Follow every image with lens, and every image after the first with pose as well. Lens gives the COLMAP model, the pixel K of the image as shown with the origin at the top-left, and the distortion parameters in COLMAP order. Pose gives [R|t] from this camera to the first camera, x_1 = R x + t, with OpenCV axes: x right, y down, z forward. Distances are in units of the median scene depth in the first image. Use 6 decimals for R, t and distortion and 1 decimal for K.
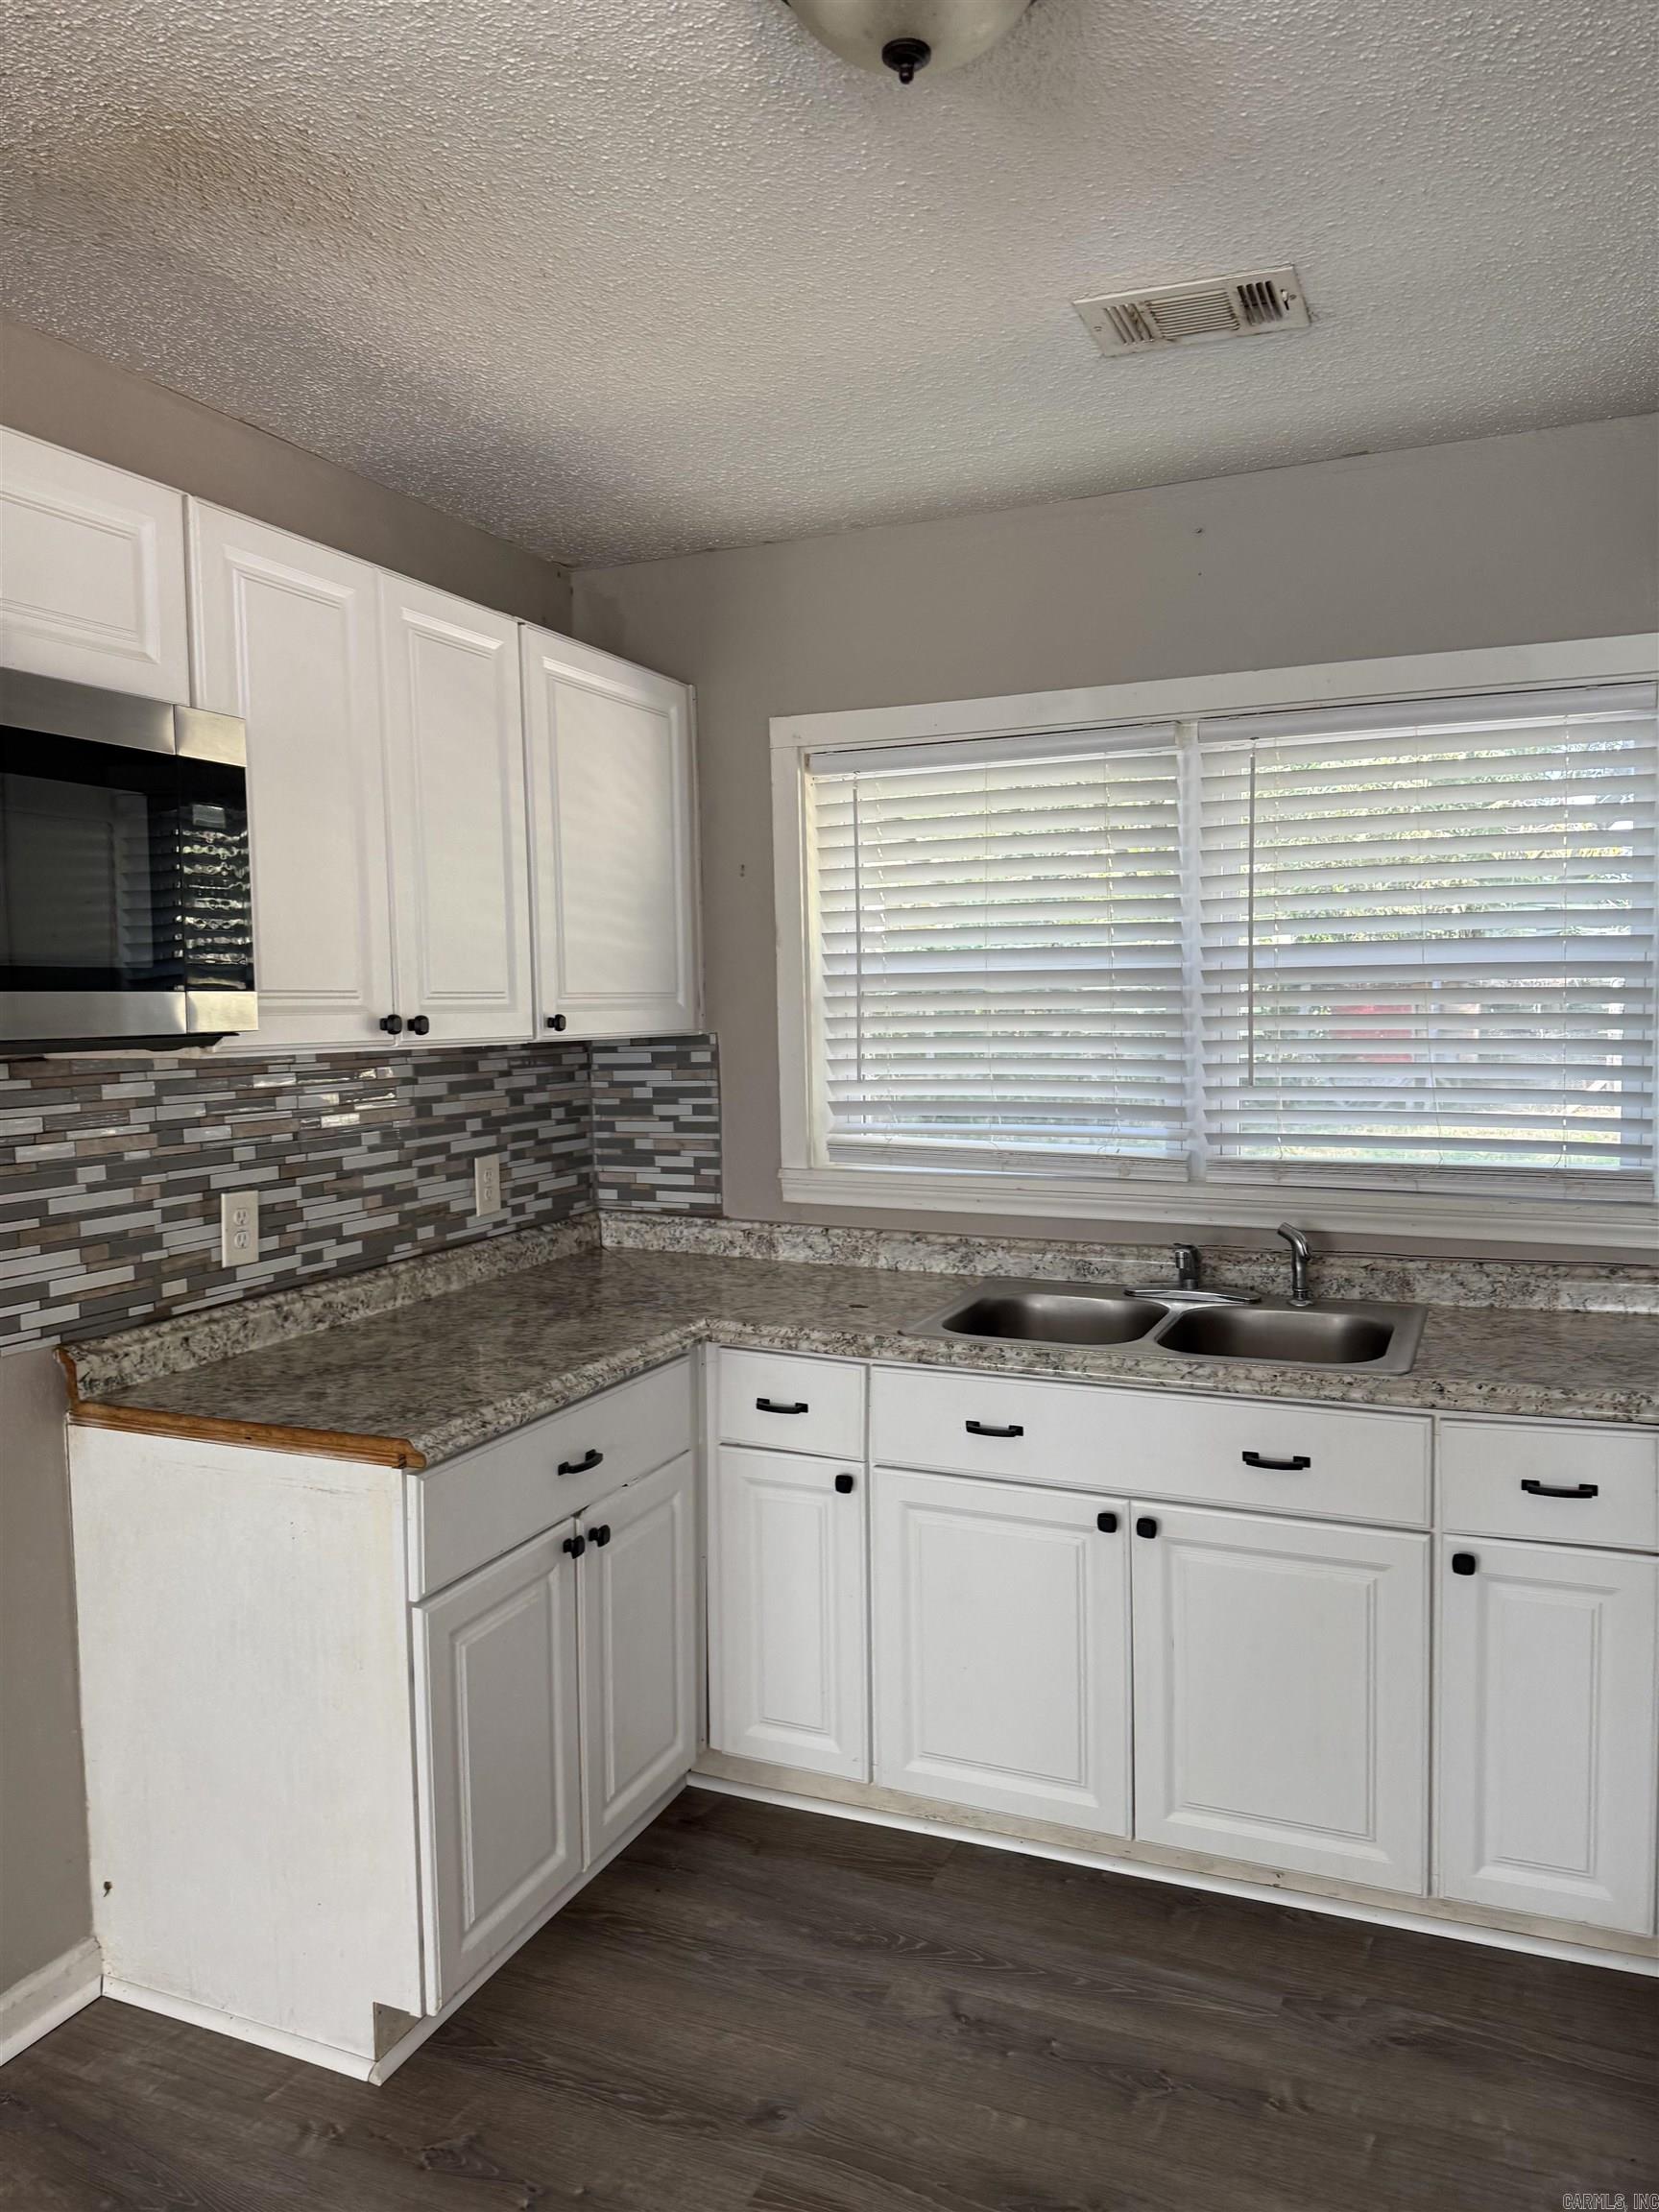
lens RADIAL K [[1531.5, 0, 831.1], [0, 1531.5, 1114.7], [0, 0, 1]] dist [0.072731, -0.126064]
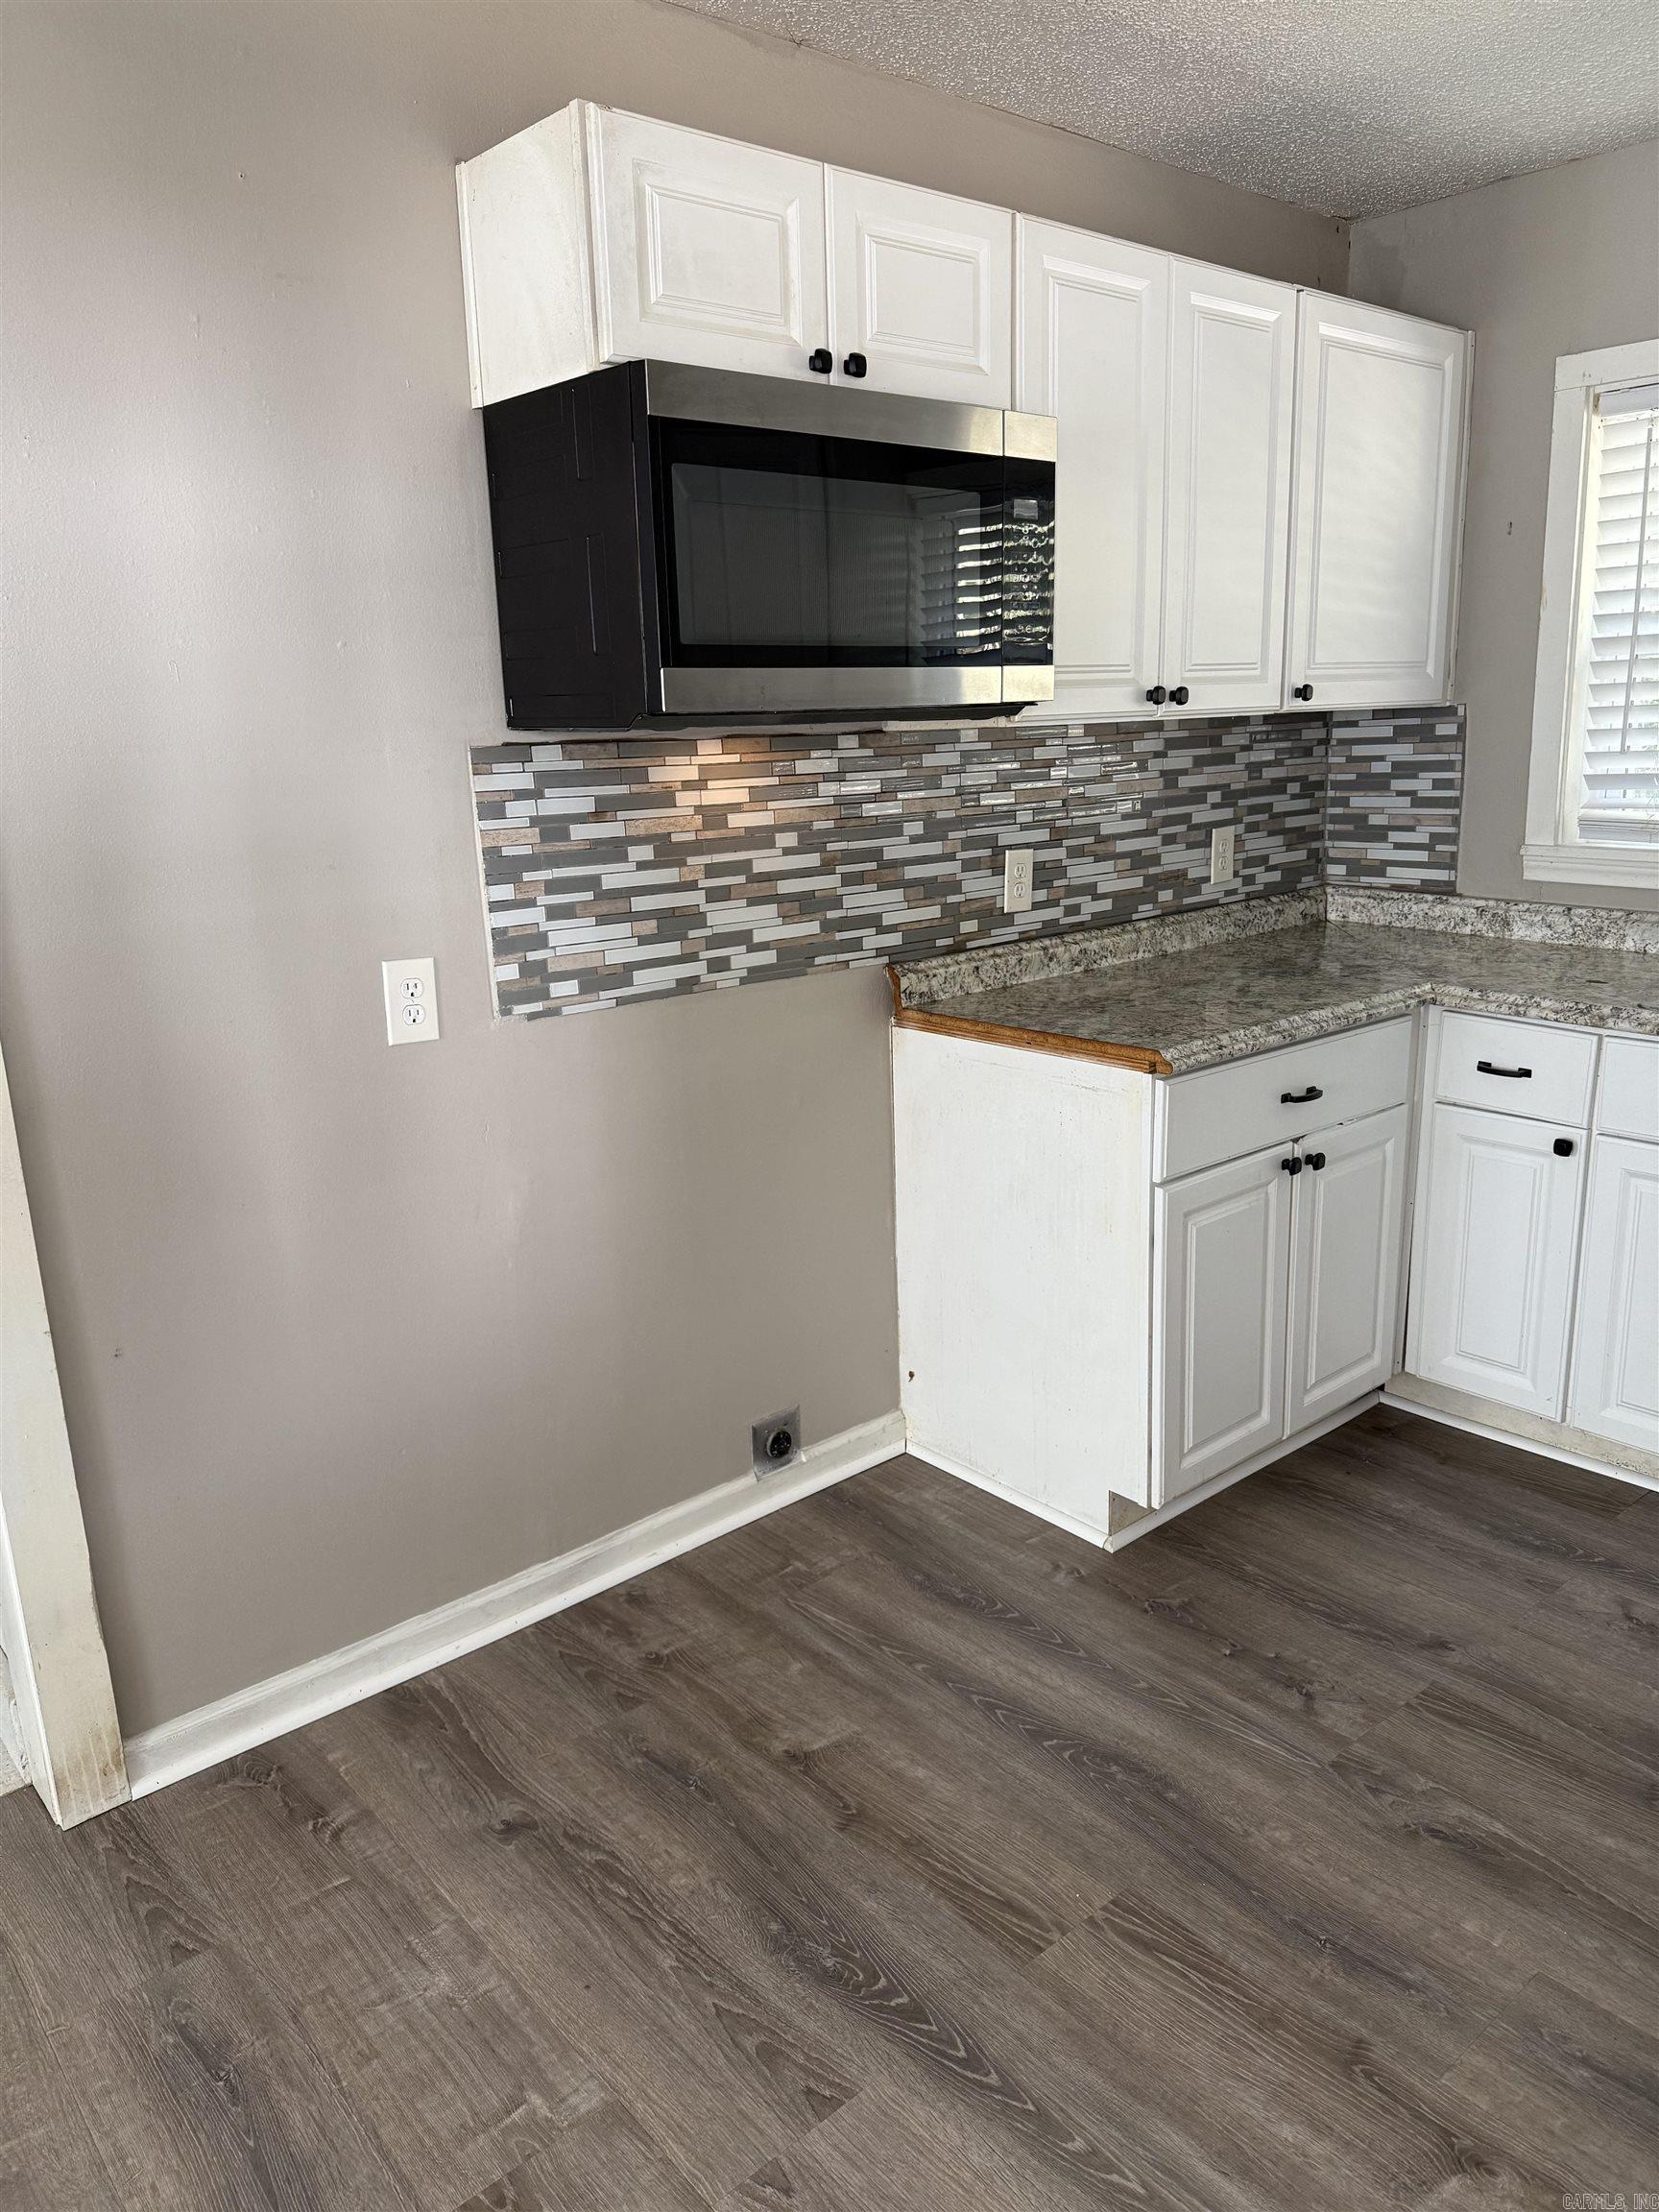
lens RADIAL K [[1531.5, 0, 831.1], [0, 1531.5, 1114.7], [0, 0, 1]] dist [0.072731, -0.126064]
pose [[0.901460, 0.091173, -0.423151, 0.002916], [-0.009152, 0.981362, 0.191949, 0.023416], [0.432765, -0.169161, 0.885494, -0.125414]]
